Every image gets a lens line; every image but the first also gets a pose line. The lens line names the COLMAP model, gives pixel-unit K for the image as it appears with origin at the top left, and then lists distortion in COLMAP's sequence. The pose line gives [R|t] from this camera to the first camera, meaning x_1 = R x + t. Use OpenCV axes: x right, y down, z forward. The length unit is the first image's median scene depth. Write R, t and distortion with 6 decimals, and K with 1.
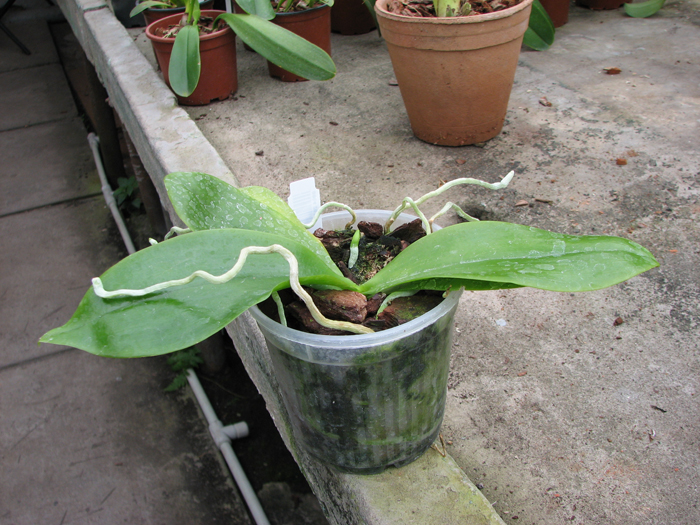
lens RADIAL K [[753.2, 0, 350.0], [0, 753.2, 262.5], [0, 0, 1]] dist [-0.194932, 0.260943]
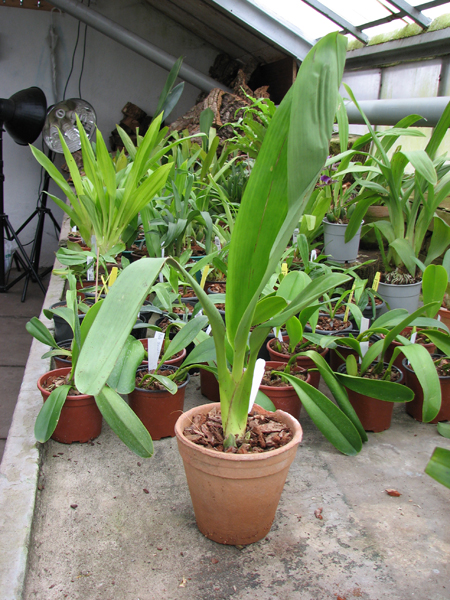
lens RADIAL K [[645.6, 0, 213.0], [0, 645.6, 288.9], [0, 0, 1]] dist [-0.194932, 0.260943]
pose [[0.964203, 0.176743, -0.197671, 0.238667], [-0.231913, 0.923525, -0.305479, -0.204326], [0.128563, 0.340386, 0.931455, -0.083147]]
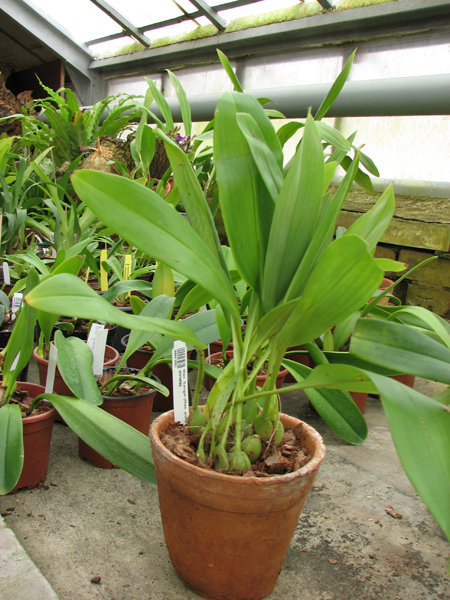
lens RADIAL K [[645.6, 0, 213.0], [0, 645.6, 288.9], [0, 0, 1]] dist [-0.194932, 0.260943]
pose [[0.968284, 0.109204, 0.224722, -0.175411], [-0.009411, 0.914726, -0.403964, -0.154460], [-0.249674, 0.389038, 0.886743, 0.231825]]
